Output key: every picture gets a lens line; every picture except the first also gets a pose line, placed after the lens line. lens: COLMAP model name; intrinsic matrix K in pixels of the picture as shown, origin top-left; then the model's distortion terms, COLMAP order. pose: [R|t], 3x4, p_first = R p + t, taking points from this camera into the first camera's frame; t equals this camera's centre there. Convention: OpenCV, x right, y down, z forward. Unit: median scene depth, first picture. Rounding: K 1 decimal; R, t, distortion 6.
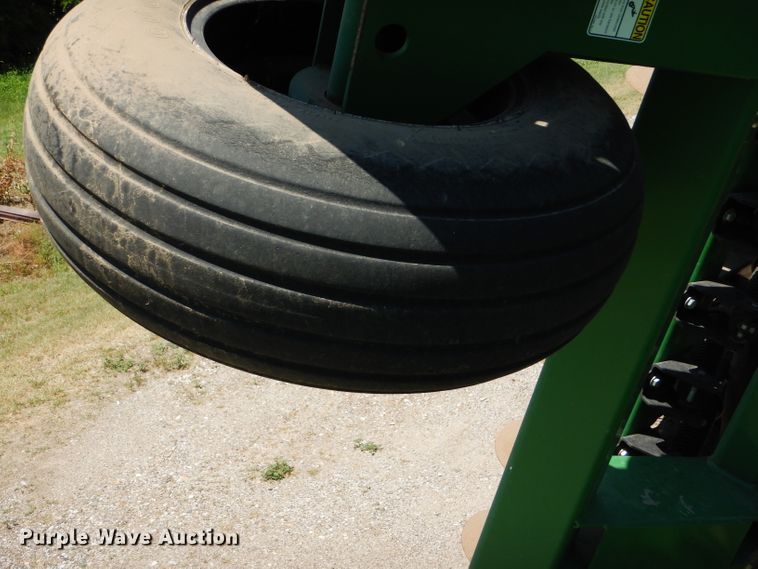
lens RADIAL K [[1025.0, 0, 362.2], [0, 1025.0, 284.5], [0, 0, 1]] dist [0.027556, -0.004486]
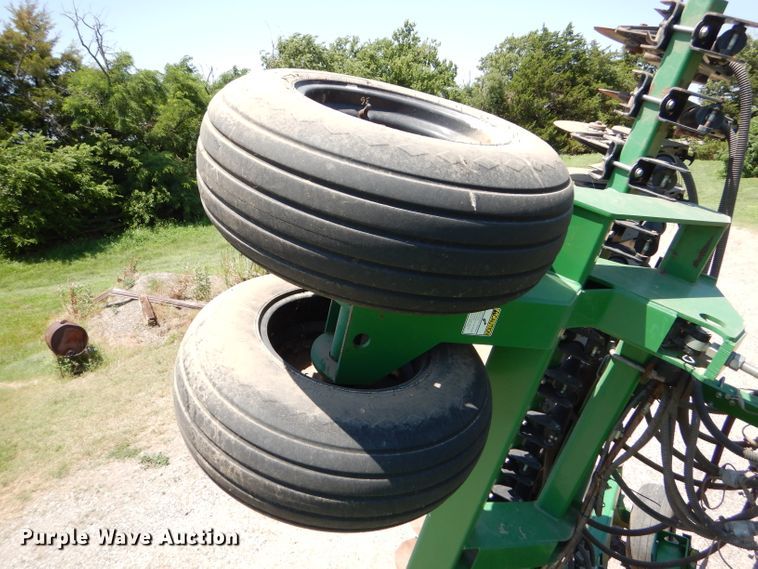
lens RADIAL K [[529.3, 0, 373.6], [0, 529.3, 277.1], [0, 0, 1]] dist [0.000640, -0.001168]
pose [[0.999888, 0.013514, 0.006375, 0.048944], [-0.012928, 0.996352, -0.084359, -0.307402], [-0.007491, 0.084267, 0.996415, -0.022217]]
